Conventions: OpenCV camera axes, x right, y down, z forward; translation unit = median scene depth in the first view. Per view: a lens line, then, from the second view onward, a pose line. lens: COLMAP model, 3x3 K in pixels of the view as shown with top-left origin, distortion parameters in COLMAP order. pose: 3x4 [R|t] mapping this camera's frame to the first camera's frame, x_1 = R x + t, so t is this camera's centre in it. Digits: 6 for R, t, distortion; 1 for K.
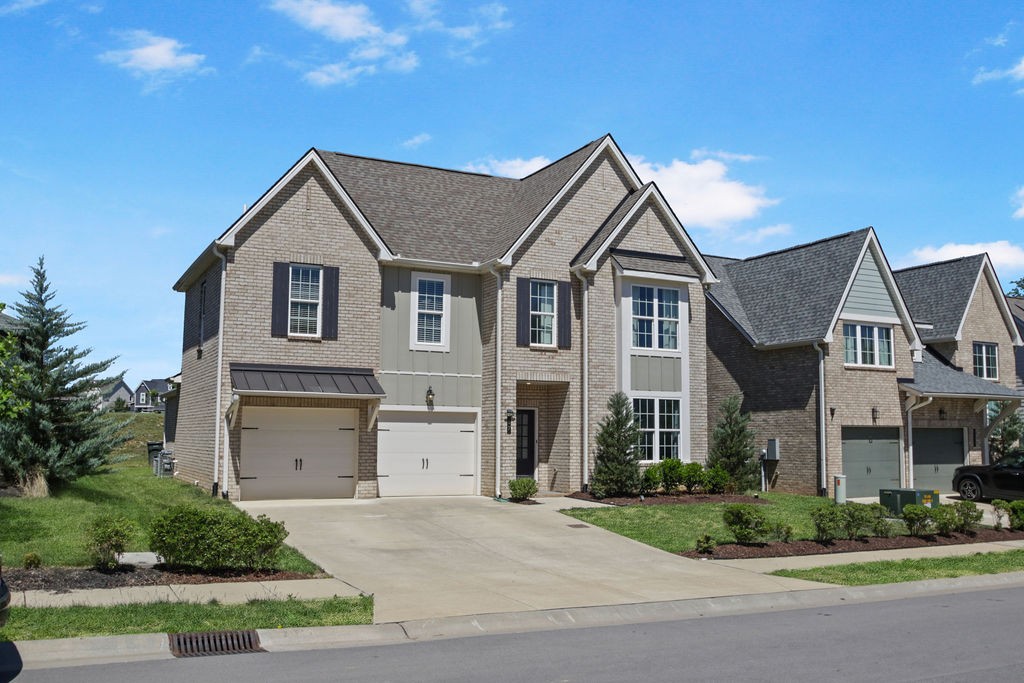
lens RADIAL K [[916.5, 0, 509.4], [0, 916.5, 340.5], [0, 0, 1]] dist [-0.052048, -0.006453]
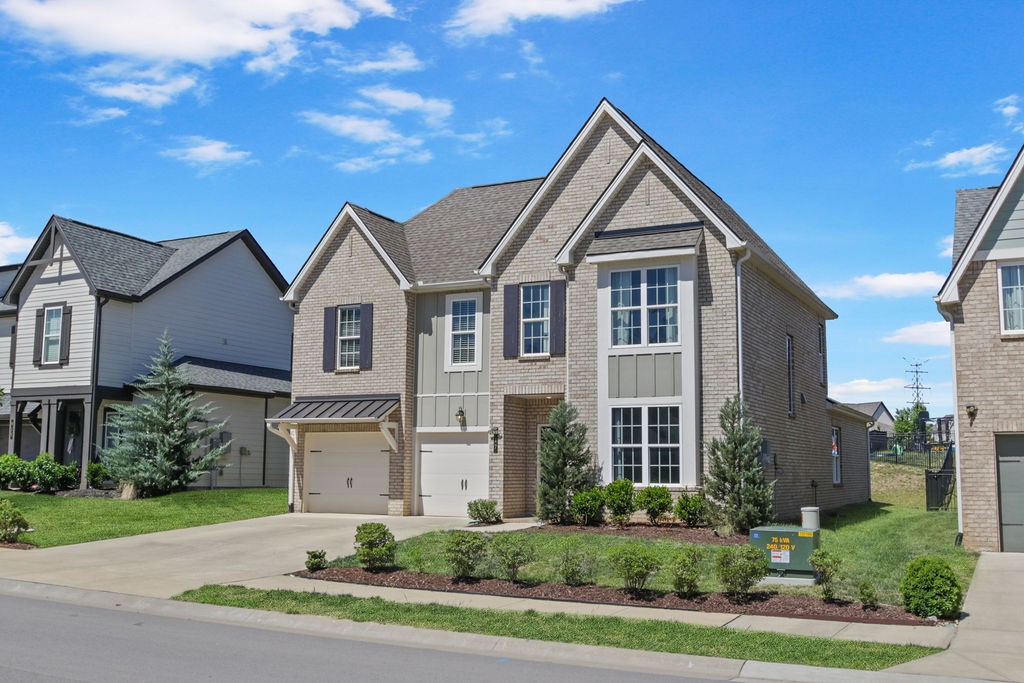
lens RADIAL K [[1018.1, 0, 511.0], [0, 1018.1, 344.0], [0, 0, 1]] dist [-0.068513, 0.000000]
pose [[0.585705, -0.103748, -0.803857, 0.827355], [0.081420, 0.994288, -0.069002, 0.061796], [0.806424, -0.025036, 0.590807, 0.384615]]
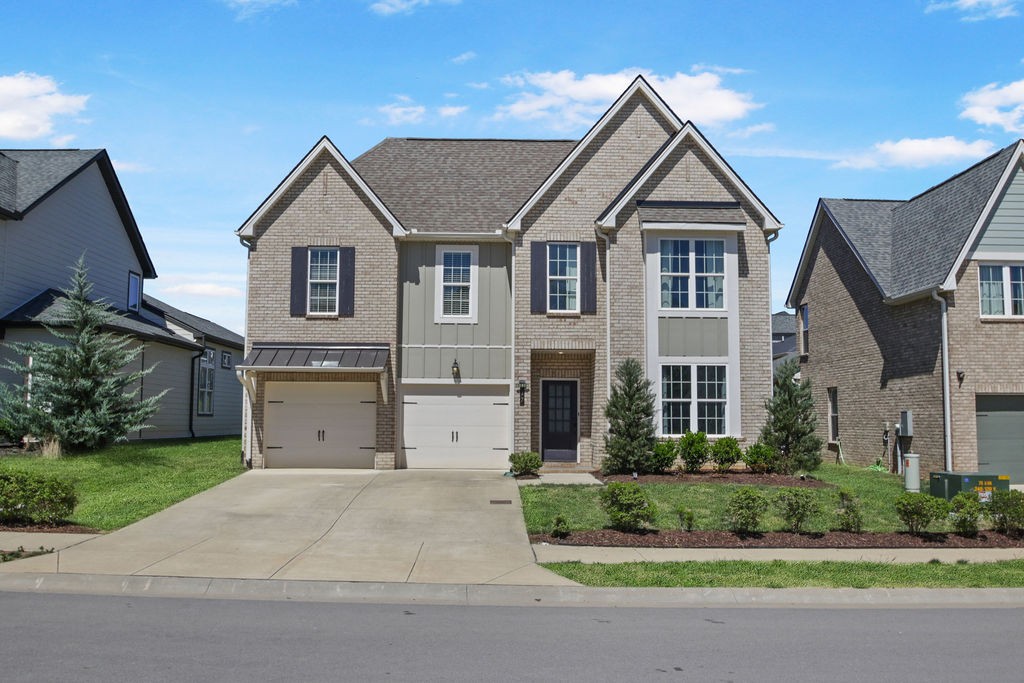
lens RADIAL K [[879.9, 0, 511.6], [0, 879.9, 340.5], [0, 0, 1]] dist [-0.054683, 0.010115]
pose [[0.901135, -0.040755, -0.431619, 0.374677], [0.047057, 0.998885, 0.003926, 0.028792], [0.430978, -0.023849, 0.902047, 0.161816]]
